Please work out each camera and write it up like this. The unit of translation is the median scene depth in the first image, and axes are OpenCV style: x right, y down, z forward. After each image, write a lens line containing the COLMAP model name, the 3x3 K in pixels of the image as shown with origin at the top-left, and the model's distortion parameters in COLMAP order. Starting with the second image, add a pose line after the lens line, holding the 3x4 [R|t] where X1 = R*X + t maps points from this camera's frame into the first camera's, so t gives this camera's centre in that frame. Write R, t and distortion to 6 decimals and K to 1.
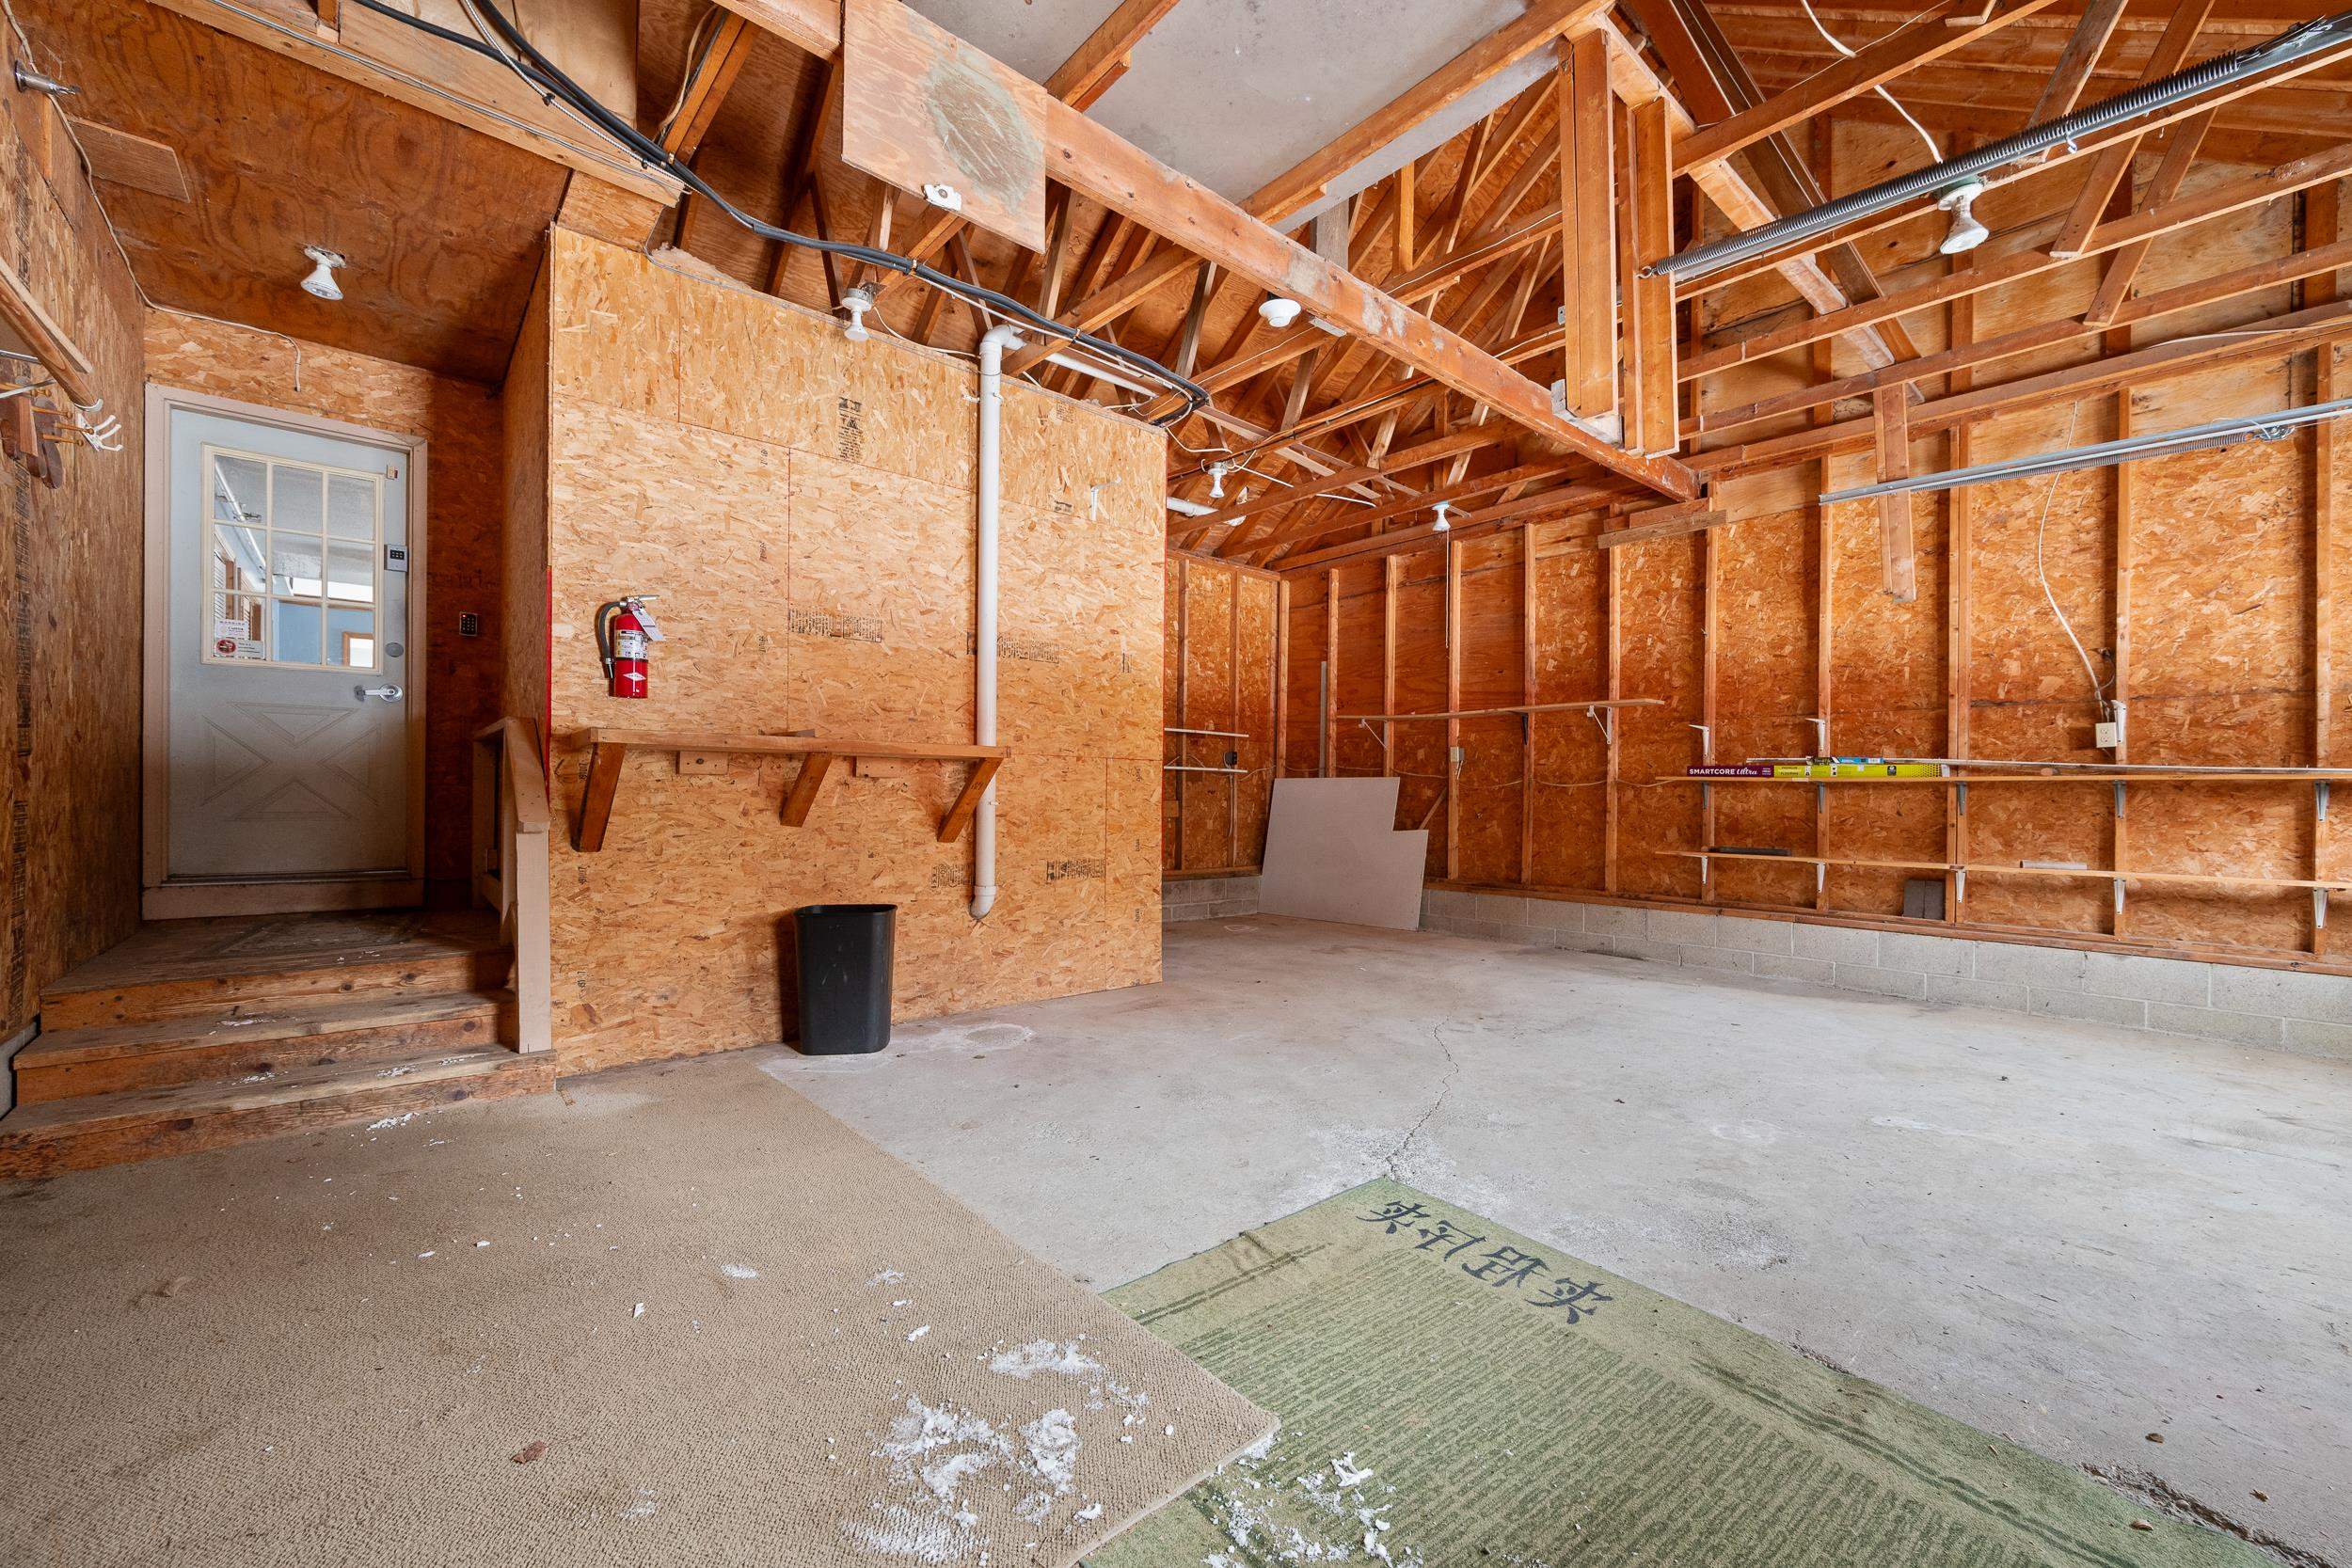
lens RADIAL K [[914.0, 0, 1183.1], [0, 914.0, 788.6], [0, 0, 1]] dist [0.000191, 0.000151]
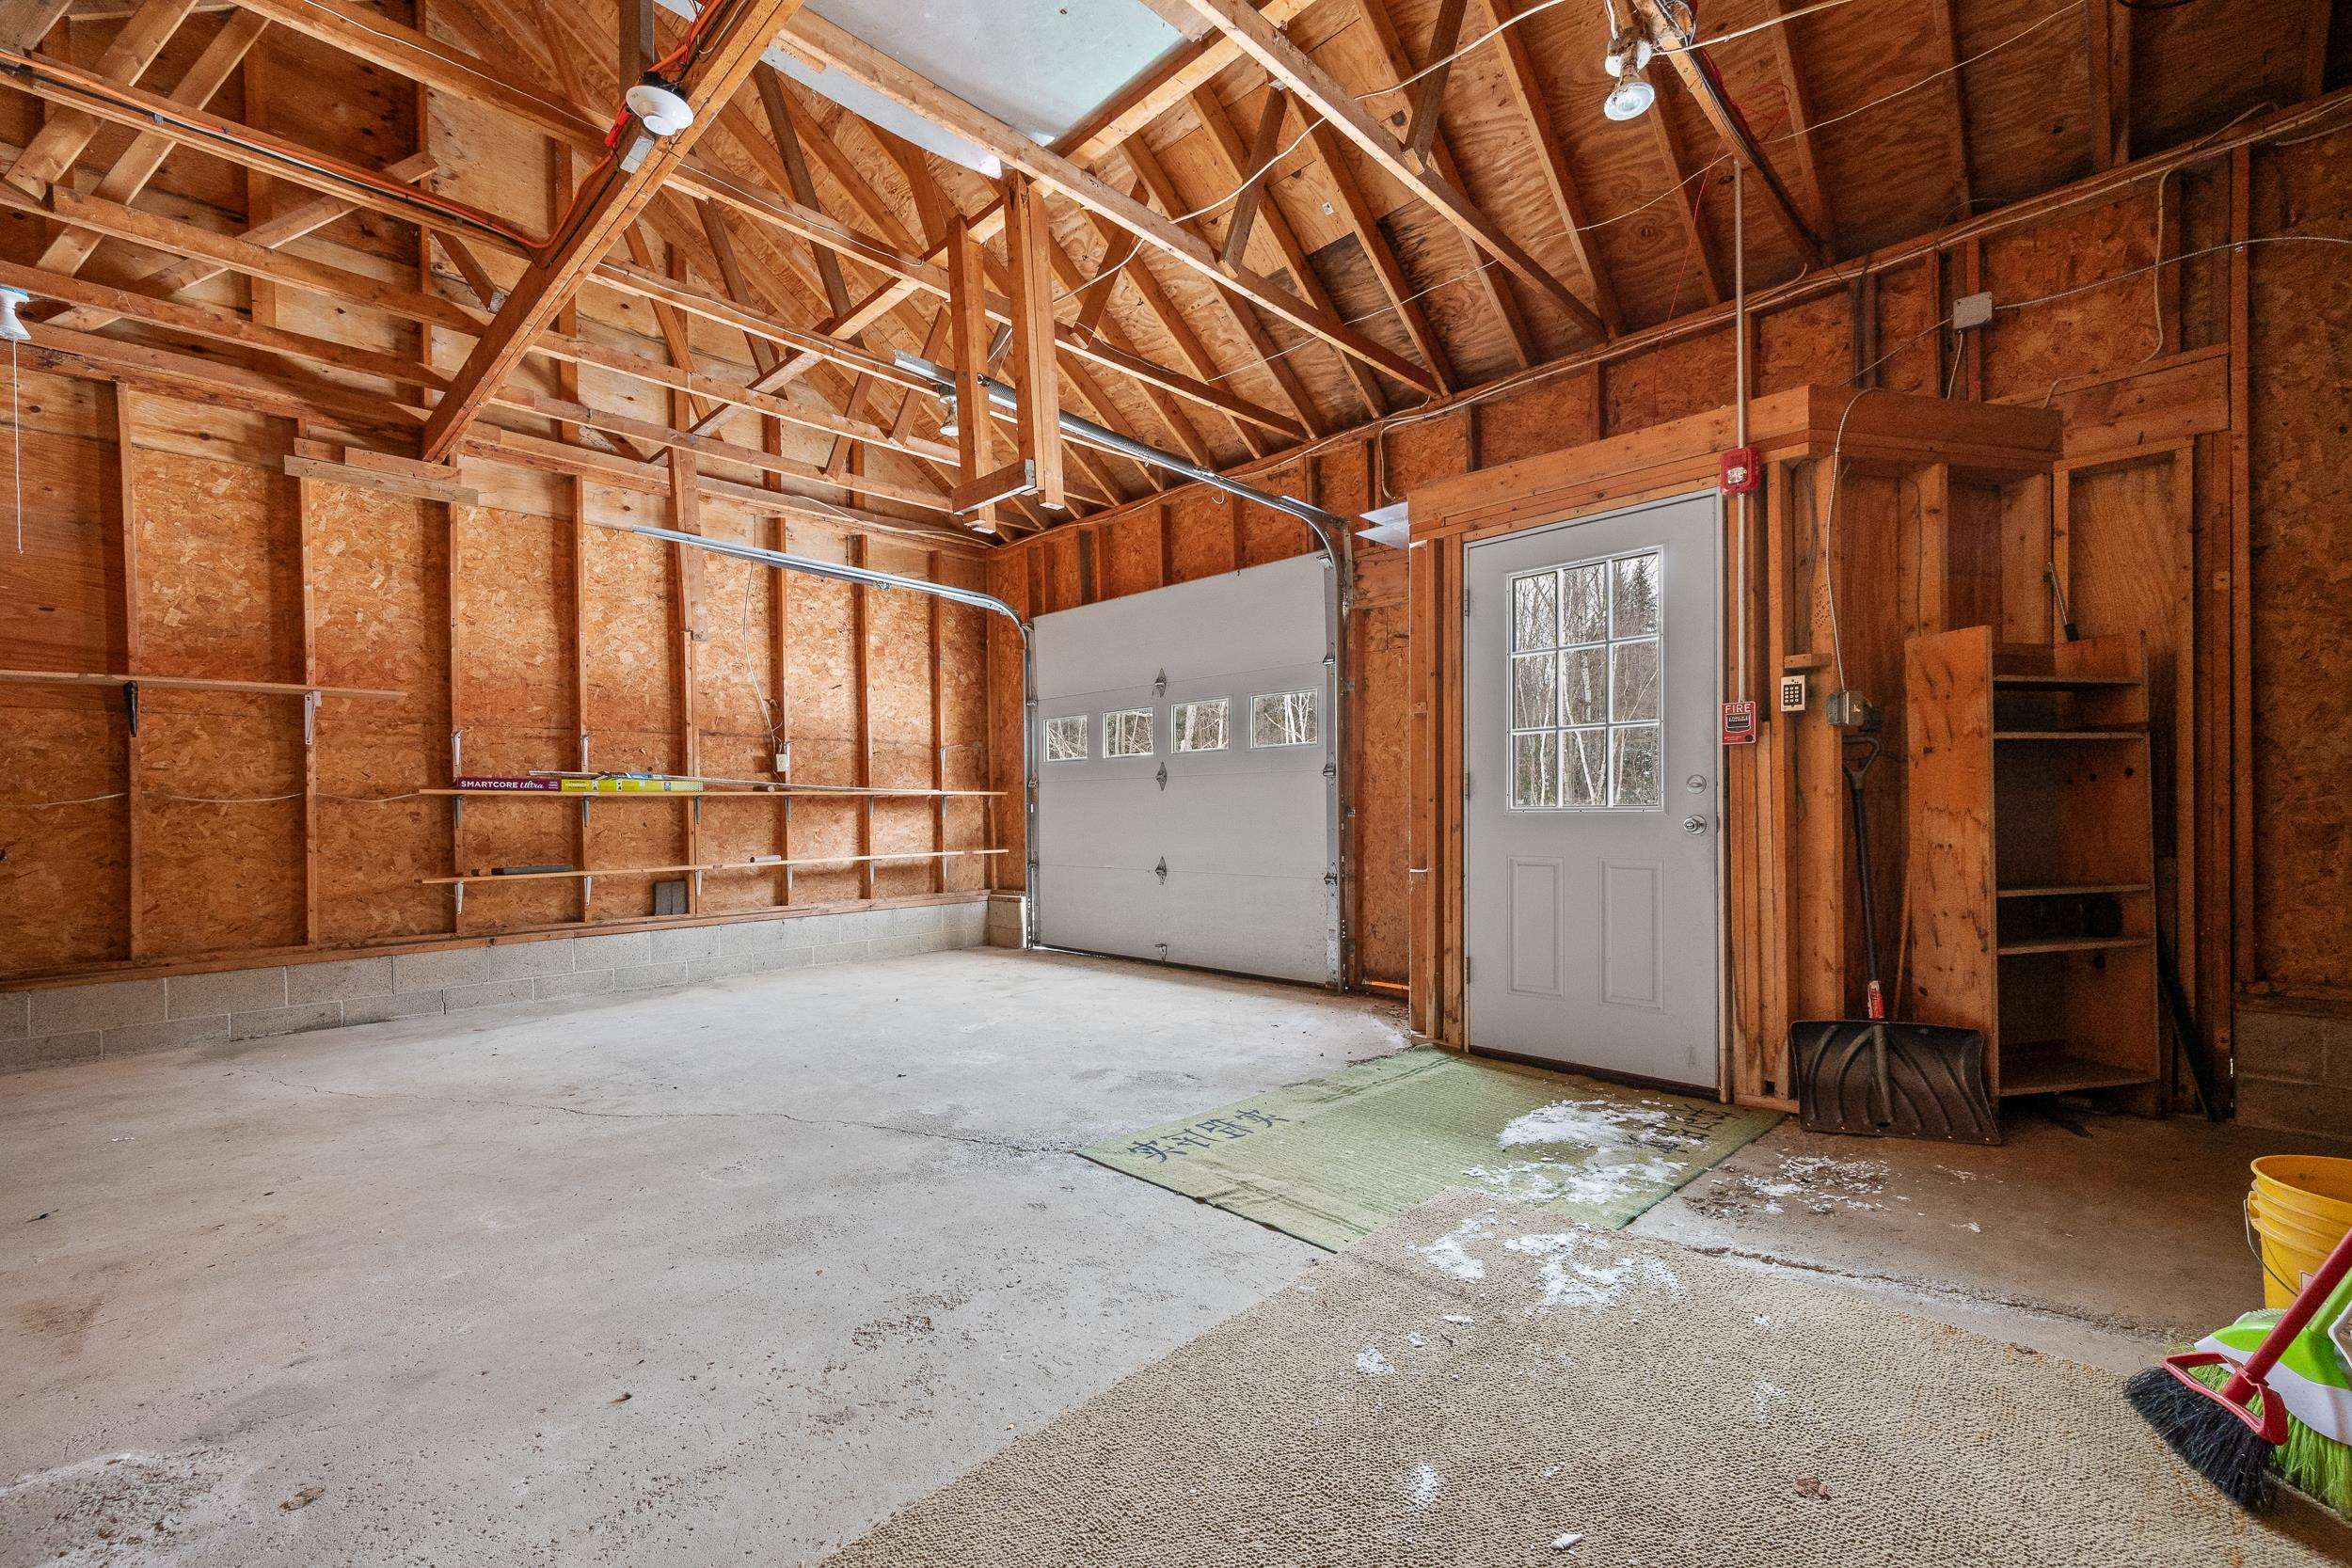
lens RADIAL K [[943.1, 0, 1176.0], [0, 943.1, 806.9], [0, 0, 1]] dist [0.001389, 0.000014]
pose [[-0.048382, -0.007599, 0.998800, -0.424092], [0.010276, 0.999914, 0.008106, 0.003066], [-0.998776, 0.010656, -0.048300, 0.435361]]
